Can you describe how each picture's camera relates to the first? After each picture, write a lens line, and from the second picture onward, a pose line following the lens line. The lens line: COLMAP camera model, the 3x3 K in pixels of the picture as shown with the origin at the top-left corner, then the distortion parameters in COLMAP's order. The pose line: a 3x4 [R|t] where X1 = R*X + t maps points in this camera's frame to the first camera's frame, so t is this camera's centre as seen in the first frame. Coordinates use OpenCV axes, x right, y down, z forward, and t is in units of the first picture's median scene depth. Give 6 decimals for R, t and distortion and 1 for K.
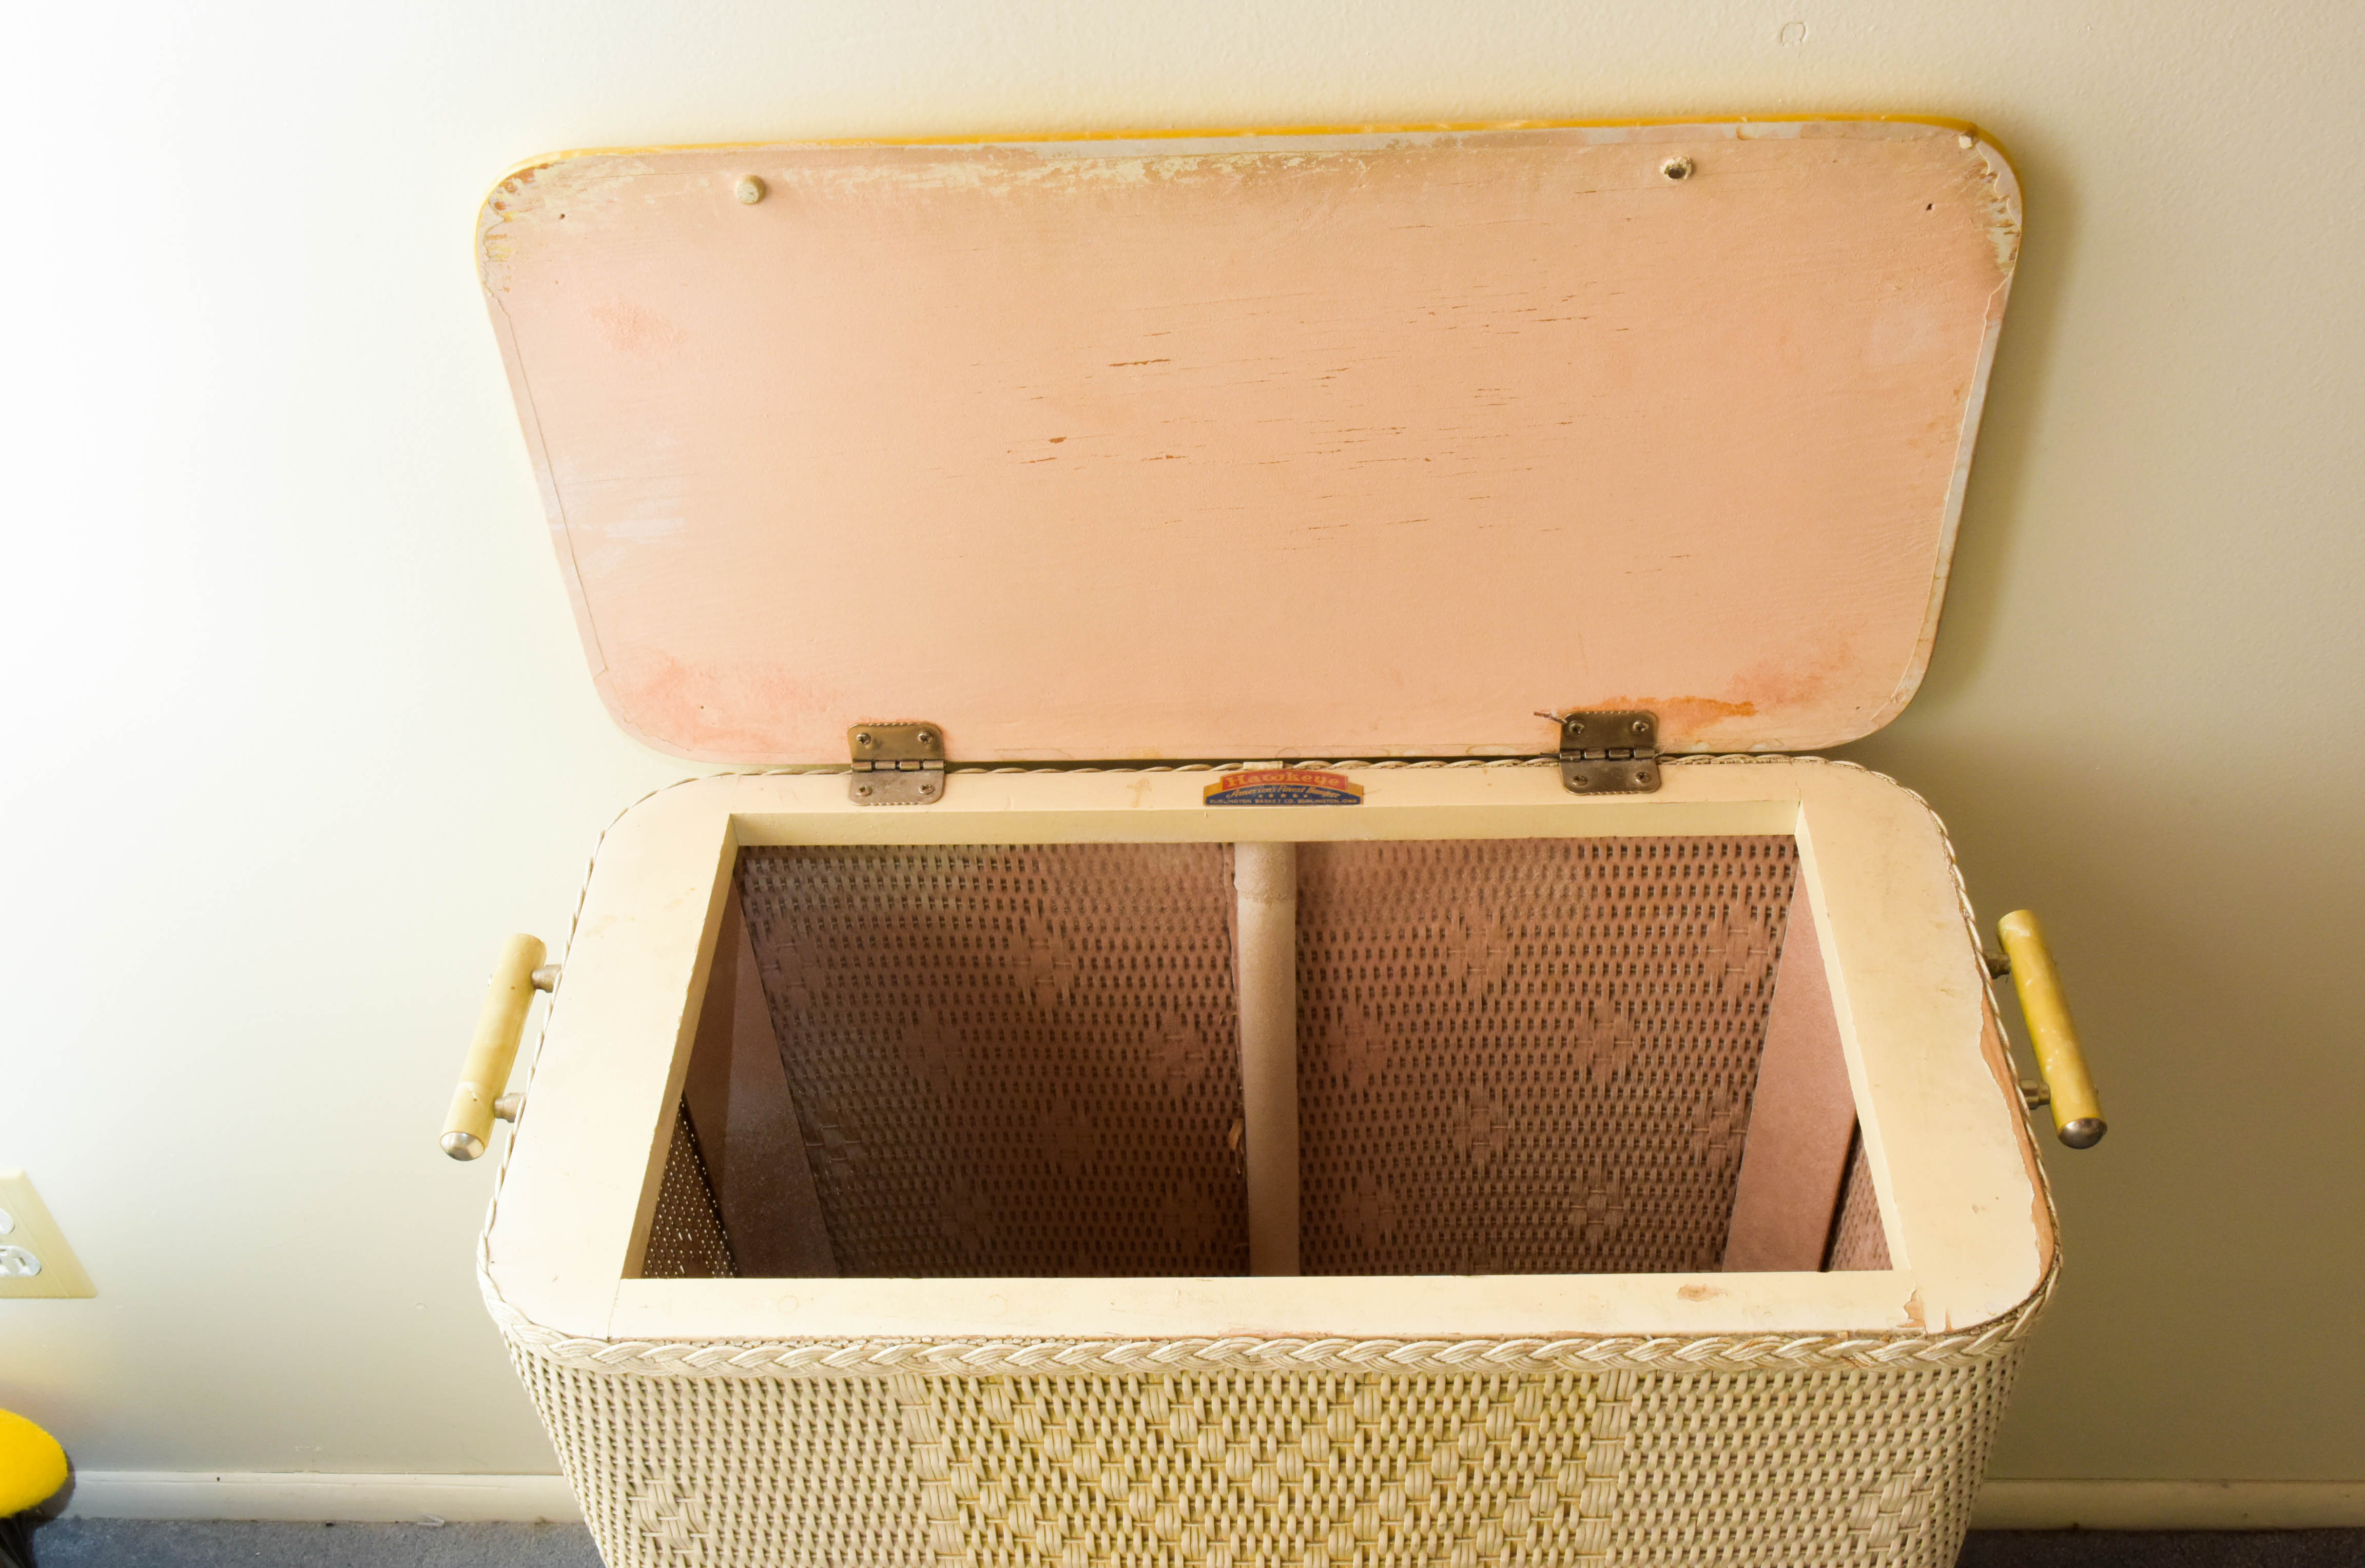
lens RADIAL K [[2556.2, 0, 1161.8], [0, 2556.2, 779.3], [0, 0, 1]] dist [0.018228, 0.000000]
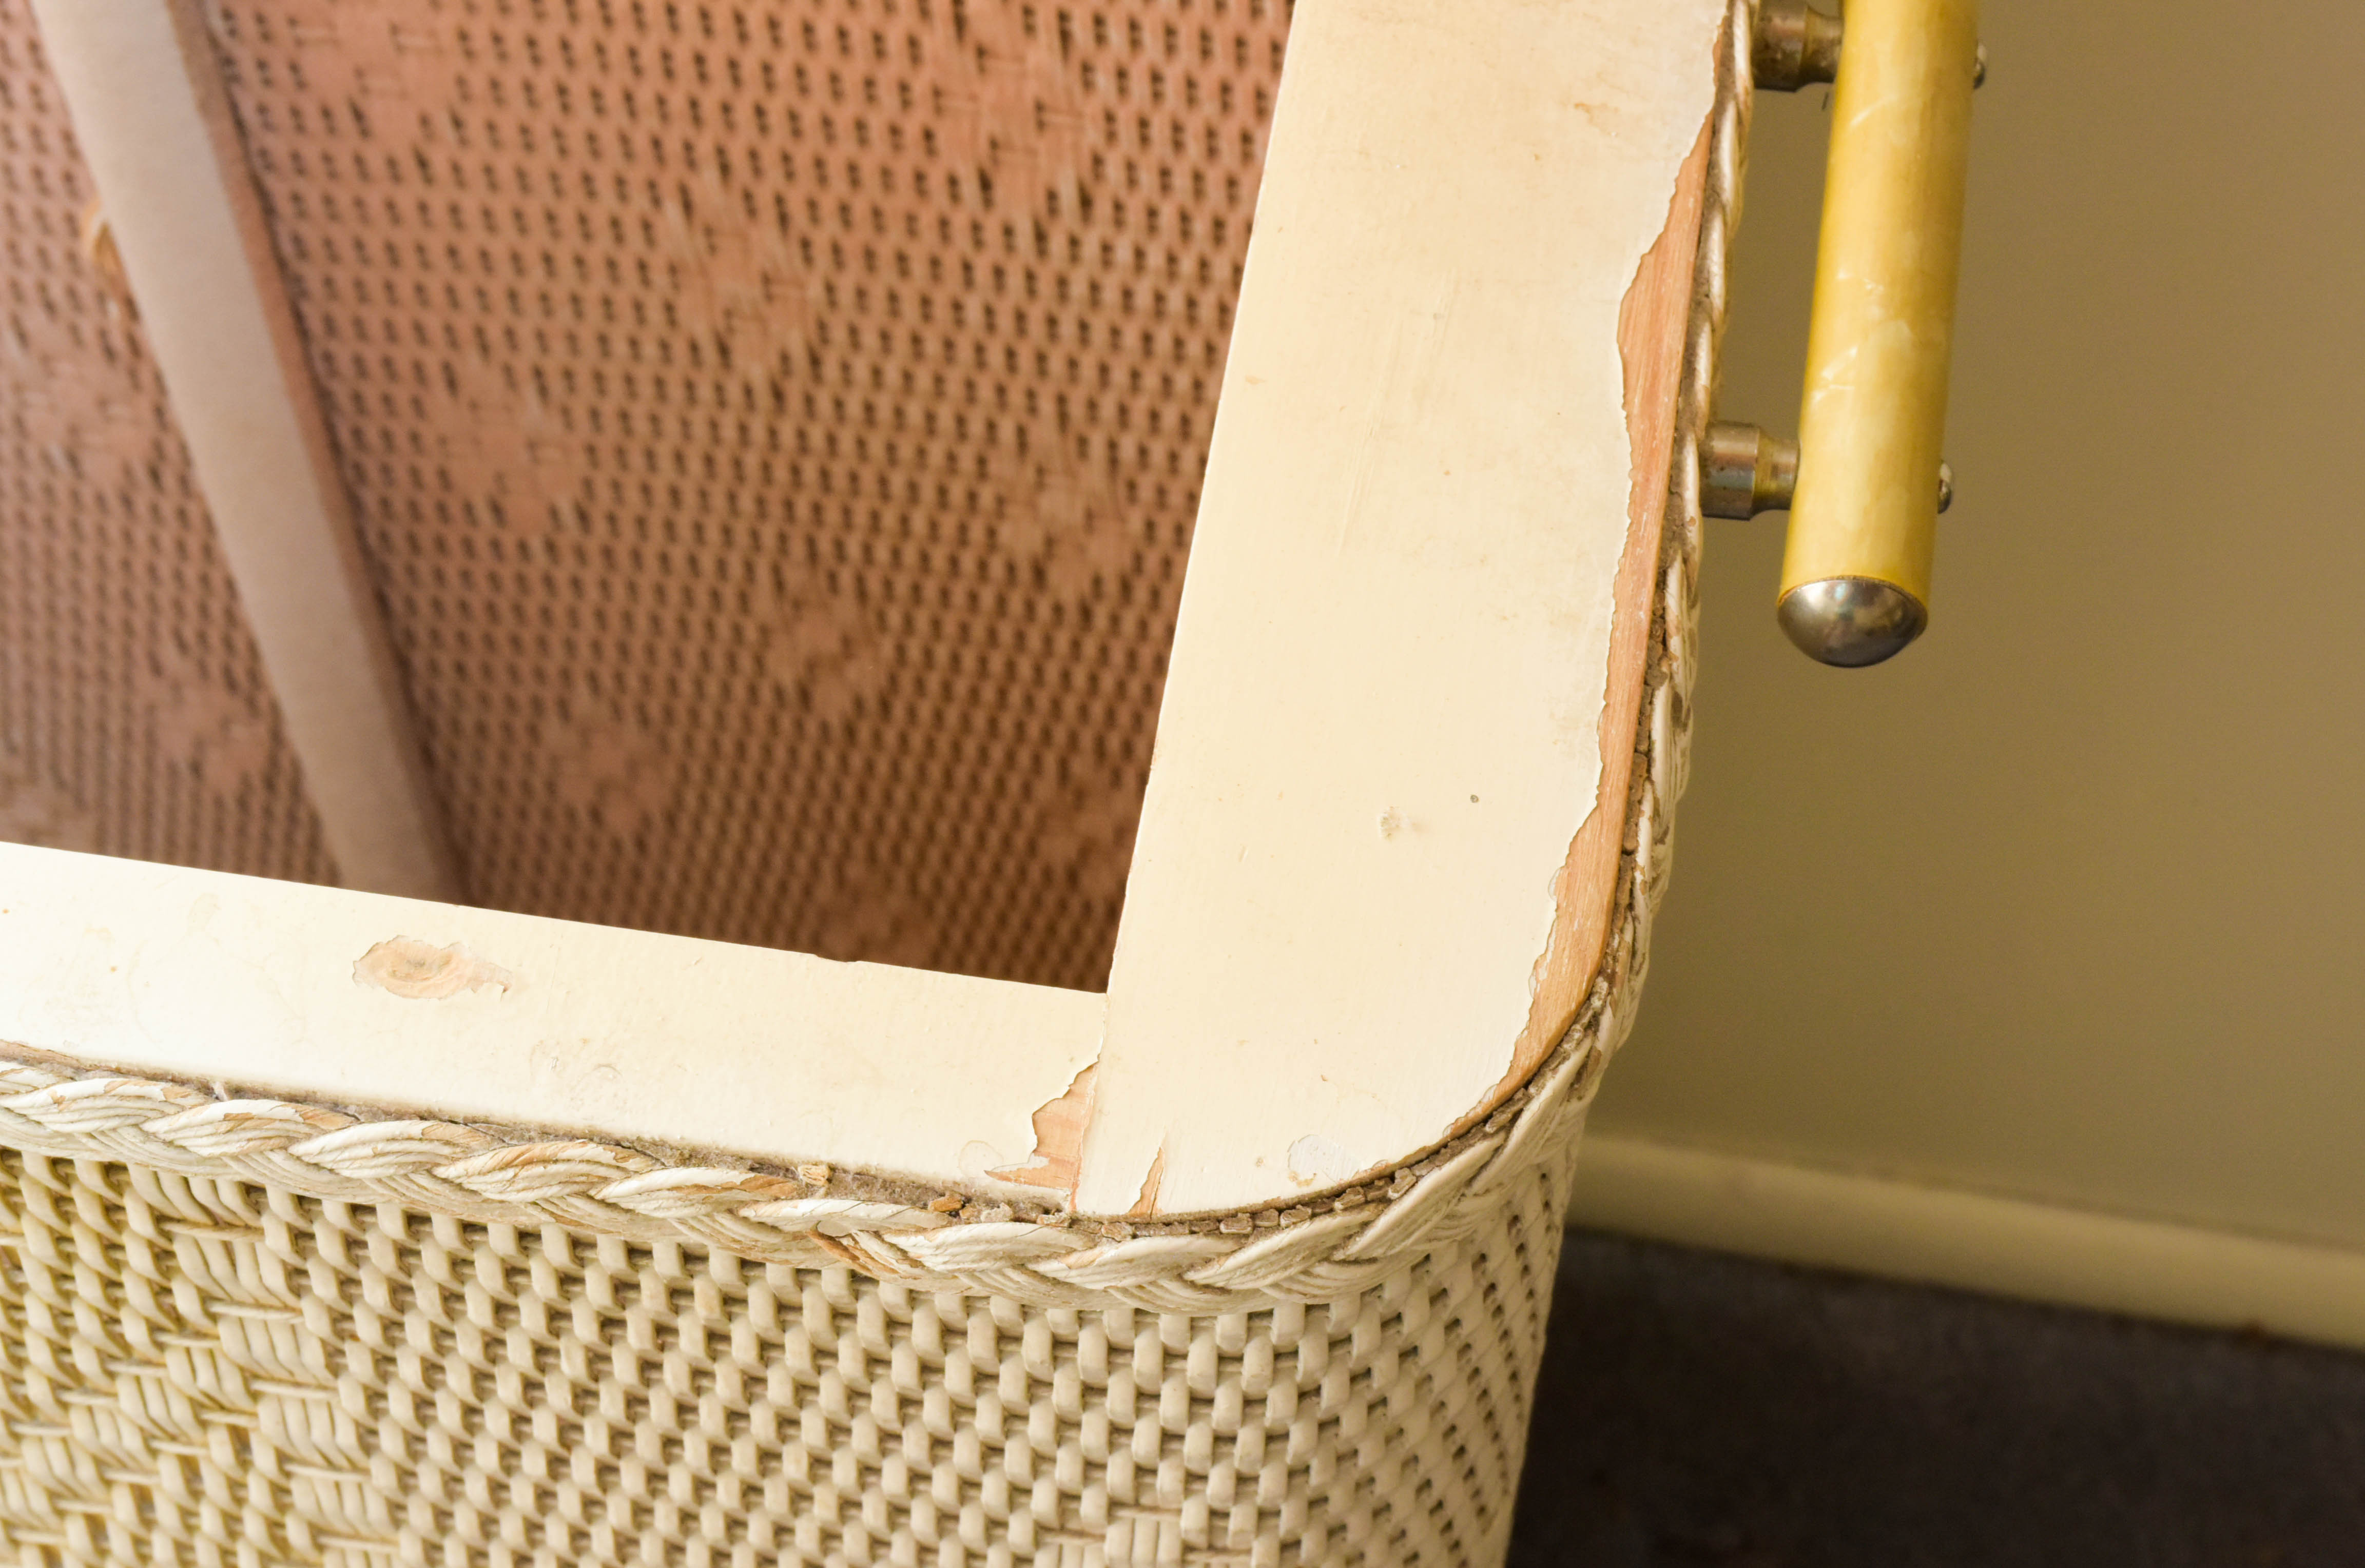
lens RADIAL K [[4343.6, 0, 1180.7], [0, 4343.6, 782.9], [0, 0, 1]] dist [-0.066612, 0.000000]
pose [[0.989162, 0.141568, -0.038949, 0.317330], [-0.124346, 0.948758, 0.290509, 0.012971], [0.078079, -0.282517, 0.956079, 0.503320]]
